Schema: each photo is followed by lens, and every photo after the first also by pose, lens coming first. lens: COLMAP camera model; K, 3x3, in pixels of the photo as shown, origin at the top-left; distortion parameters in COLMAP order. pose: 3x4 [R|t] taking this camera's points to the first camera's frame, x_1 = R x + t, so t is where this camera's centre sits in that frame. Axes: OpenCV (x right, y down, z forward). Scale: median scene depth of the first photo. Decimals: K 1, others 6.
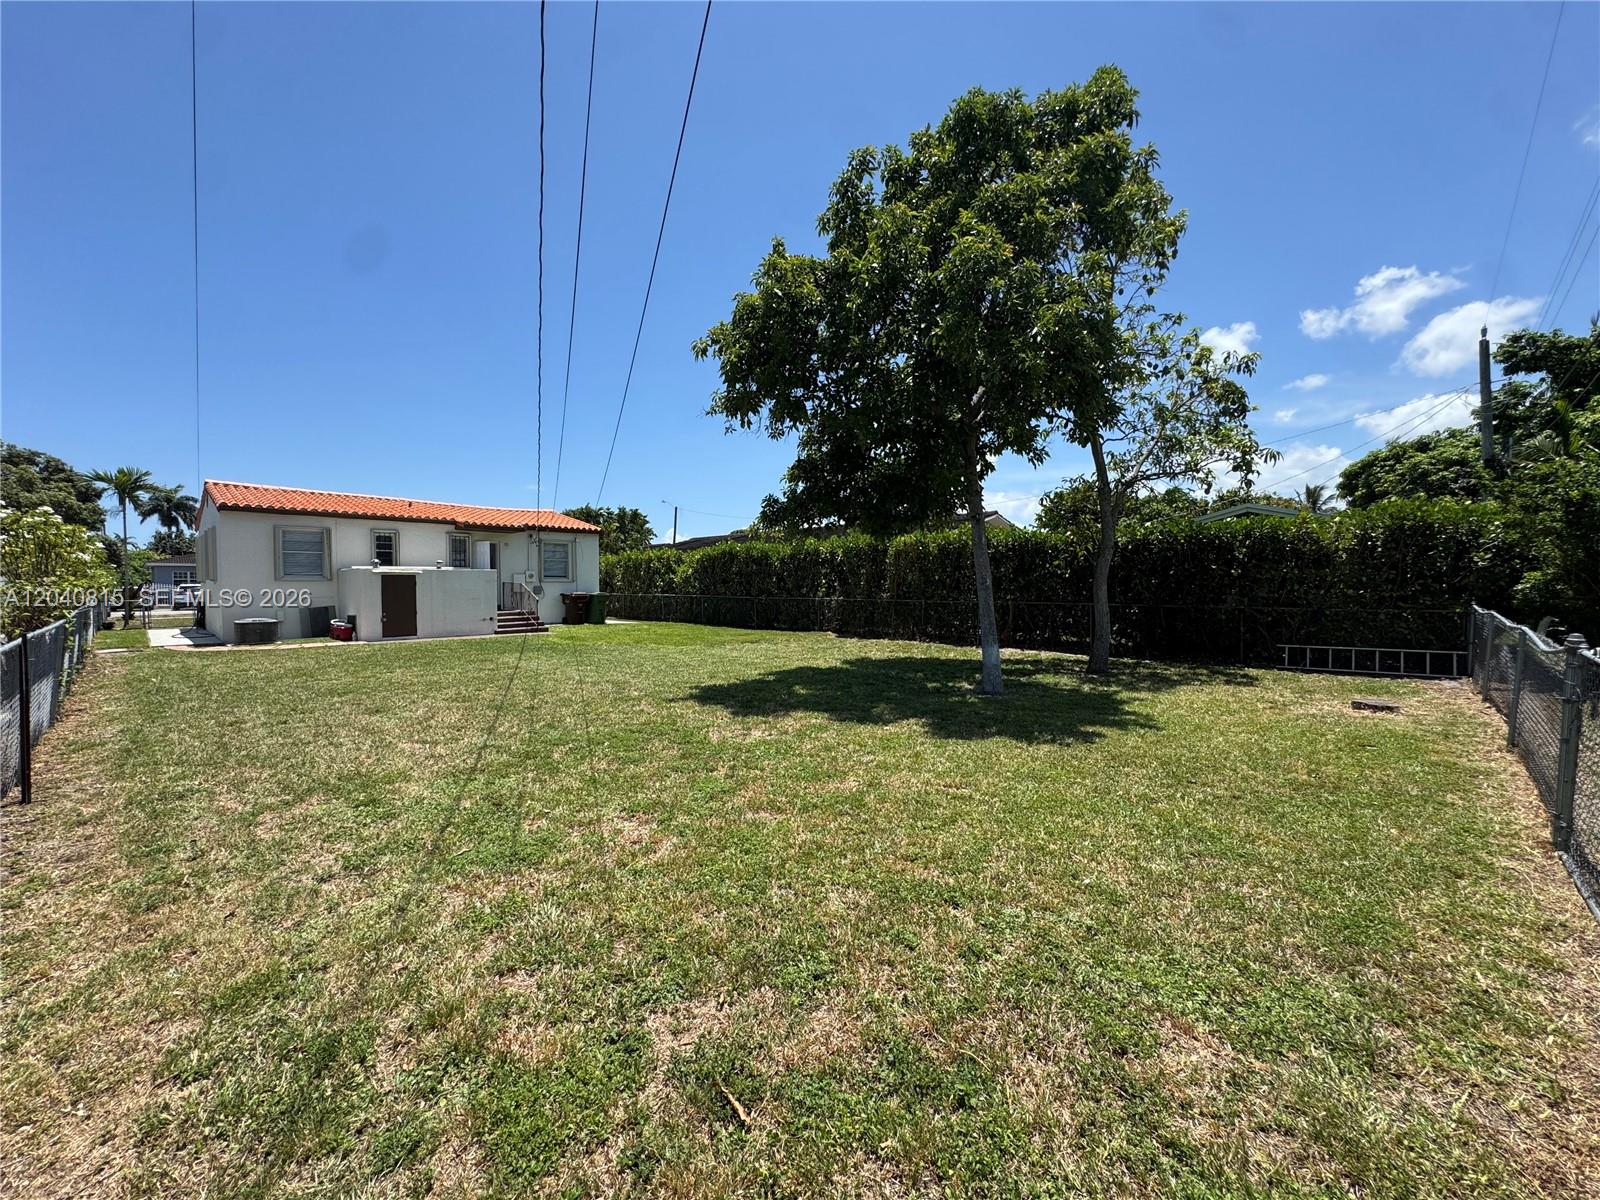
lens RADIAL K [[638.0, 0, 800.0], [0, 638.0, 600.0], [0, 0, 1]] dist [-0.012718, -0.000194]
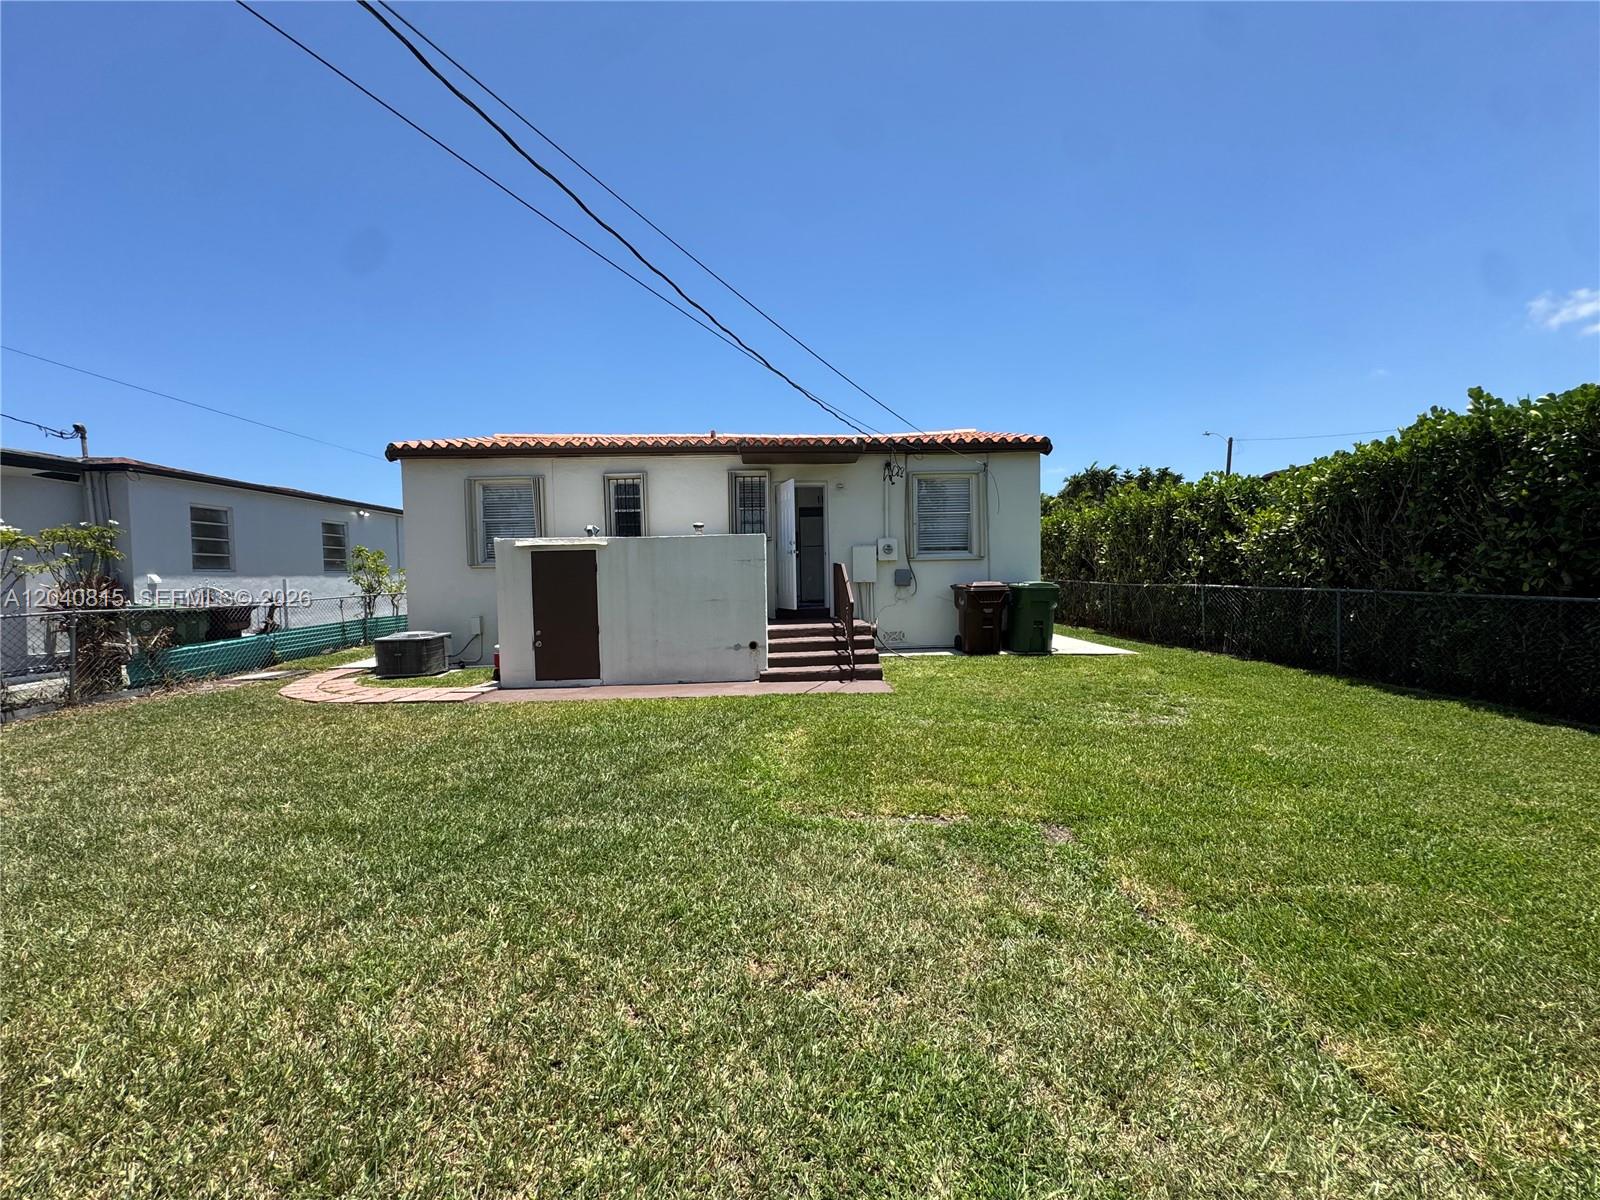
lens RADIAL K [[638.0, 0, 800.0], [0, 638.0, 600.0], [0, 0, 1]] dist [-0.012718, -0.000194]
pose [[0.711612, 0.015245, -0.702407, -0.125226], [0.002075, 0.999715, 0.023799, -0.010246], [0.702569, -0.018393, 0.711378, 0.583581]]
